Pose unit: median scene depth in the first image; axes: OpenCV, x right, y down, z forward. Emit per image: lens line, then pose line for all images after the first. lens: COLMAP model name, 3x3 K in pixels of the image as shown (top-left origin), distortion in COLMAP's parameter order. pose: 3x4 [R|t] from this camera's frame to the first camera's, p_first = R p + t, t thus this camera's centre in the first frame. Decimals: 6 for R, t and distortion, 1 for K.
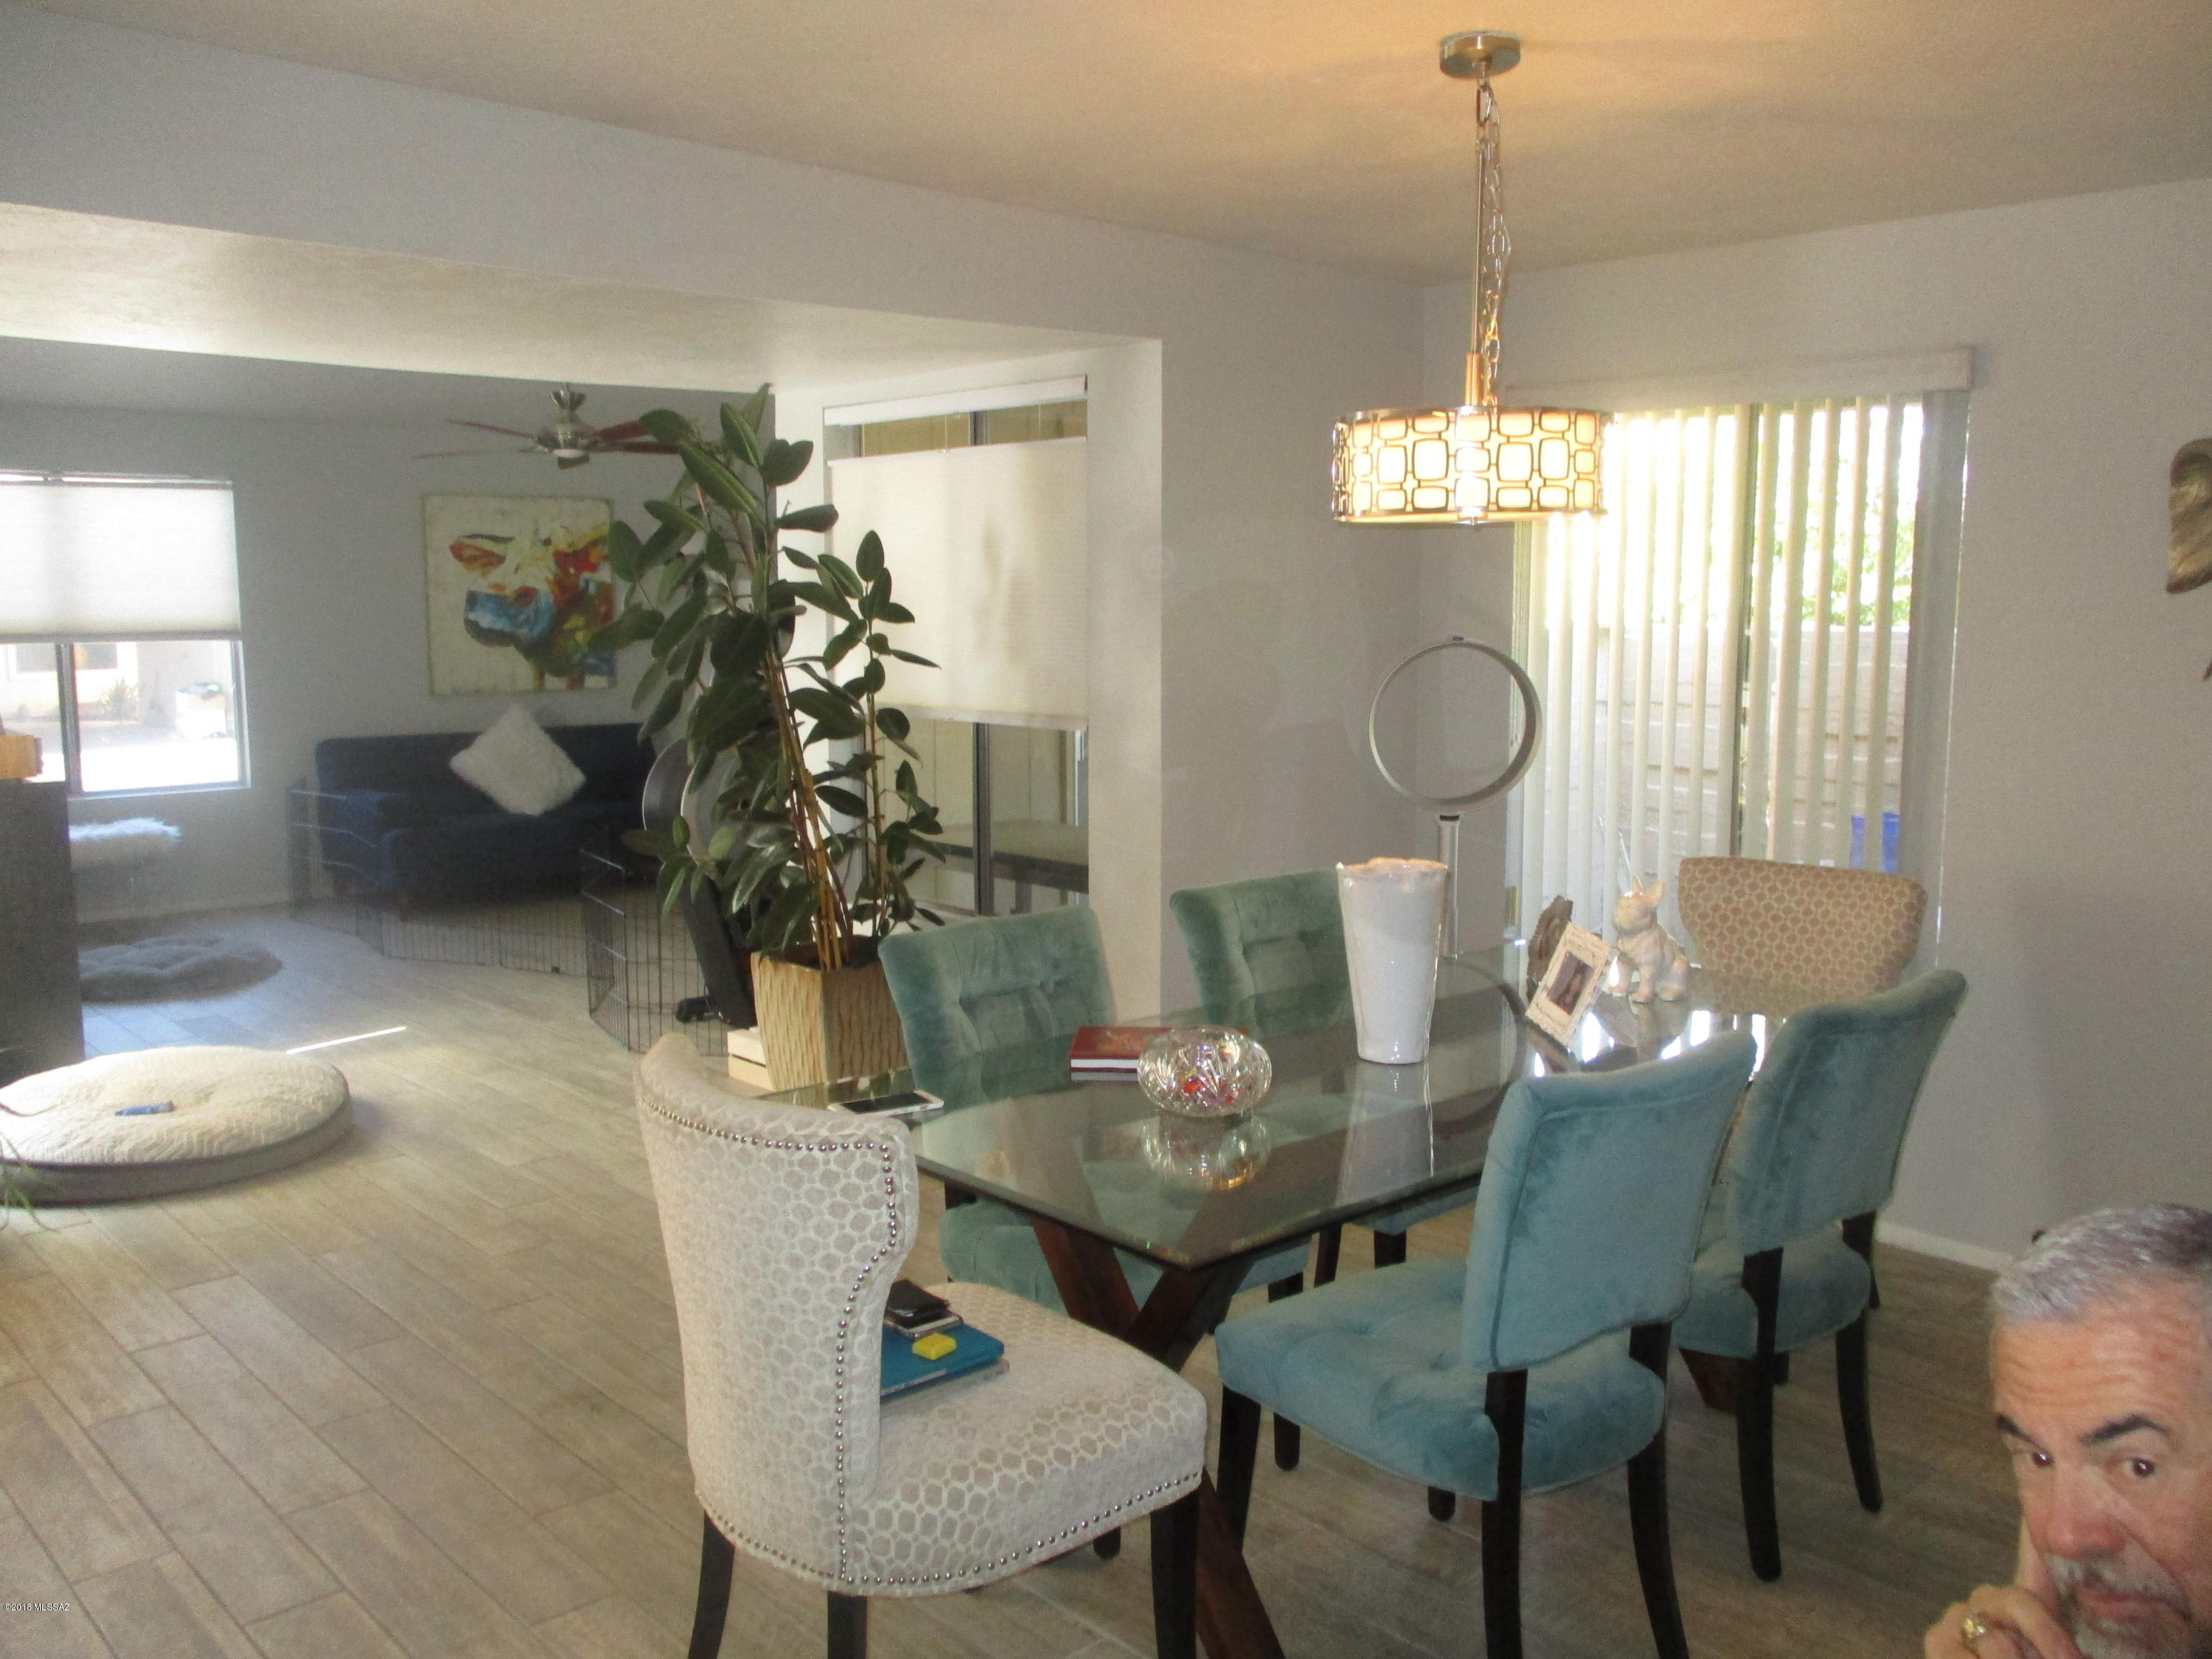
lens RADIAL K [[1862.4, 0, 1106.3], [0, 1862.4, 832.8], [0, 0, 1]] dist [-0.005052, 0.004367]
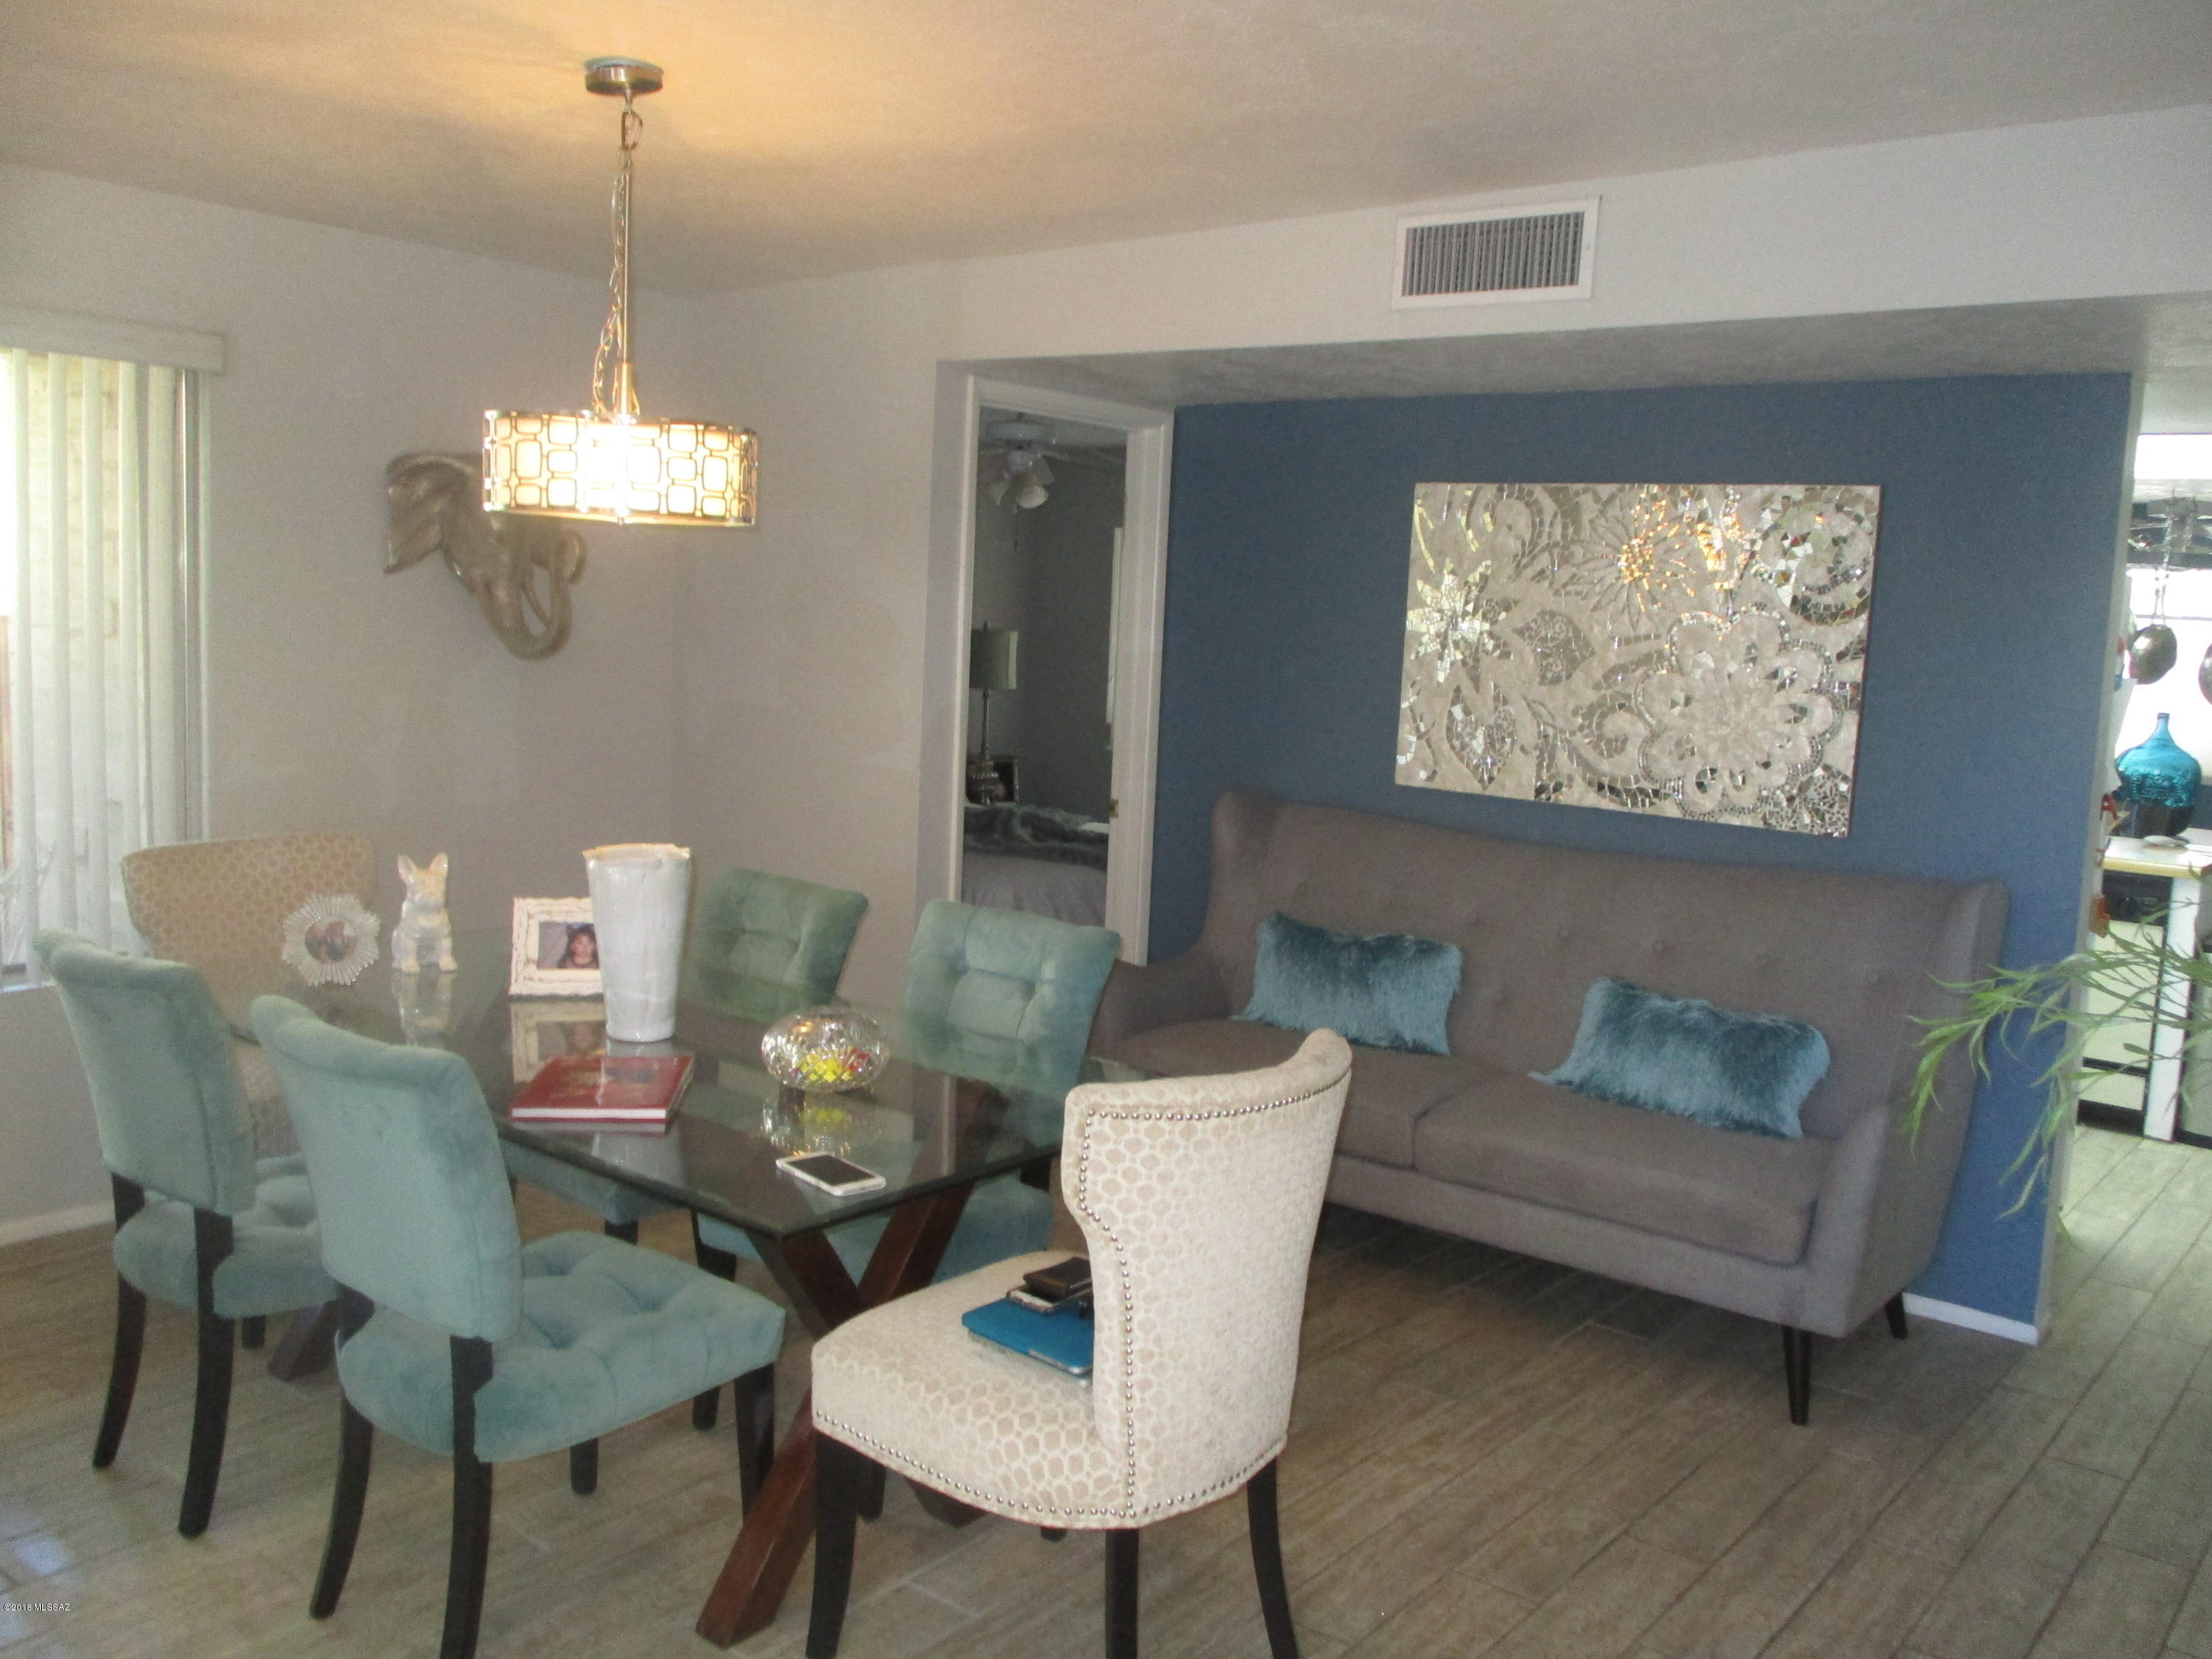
lens RADIAL K [[1862.4, 0, 1106.1], [0, 1862.4, 828.8], [0, 0, 1]] dist [-0.005052, 0.004367]
pose [[-0.163551, -0.128803, 0.978090, -0.887680], [0.084052, 0.986016, 0.143902, -0.120933], [-0.982948, 0.105746, -0.150438, 0.885393]]
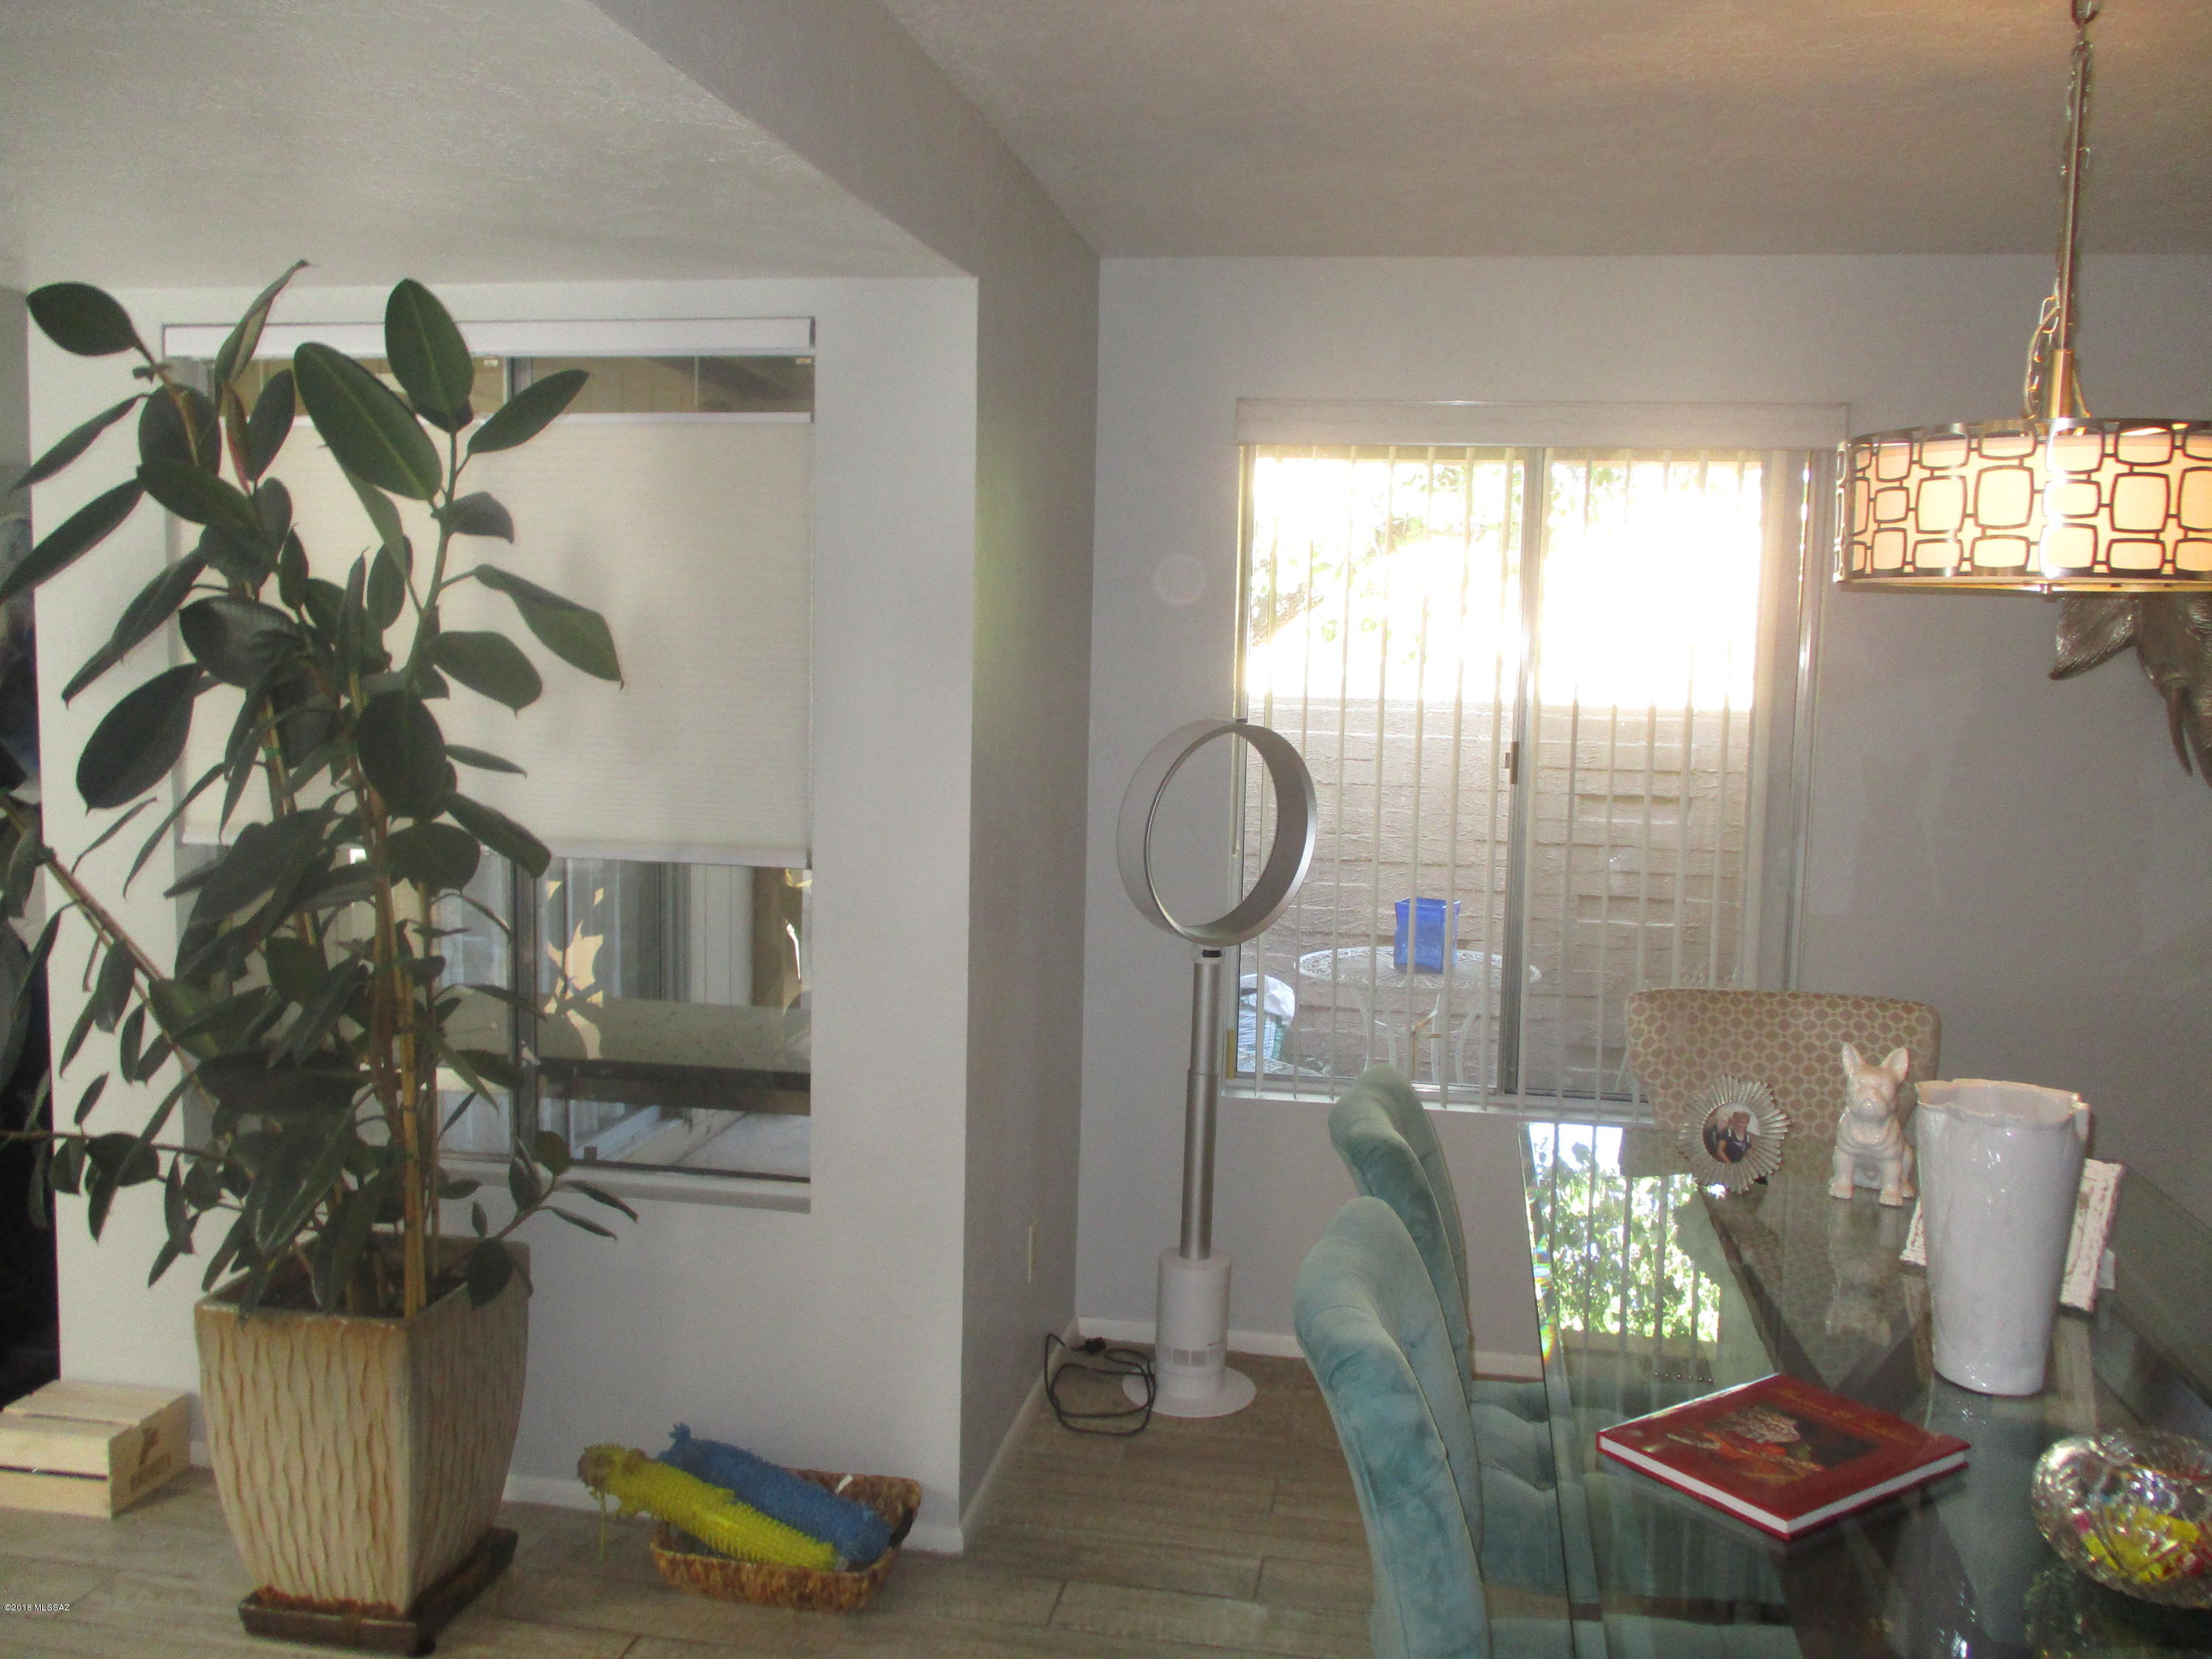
lens RADIAL K [[1862.4, 0, 1106.0], [0, 1862.4, 808.9], [0, 0, 1]] dist [-0.005052, 0.004367]
pose [[0.789966, -0.035384, 0.612128, -0.500877], [0.054784, 0.998414, -0.012987, -0.093425], [-0.610698, 0.043795, 0.790652, 0.653407]]
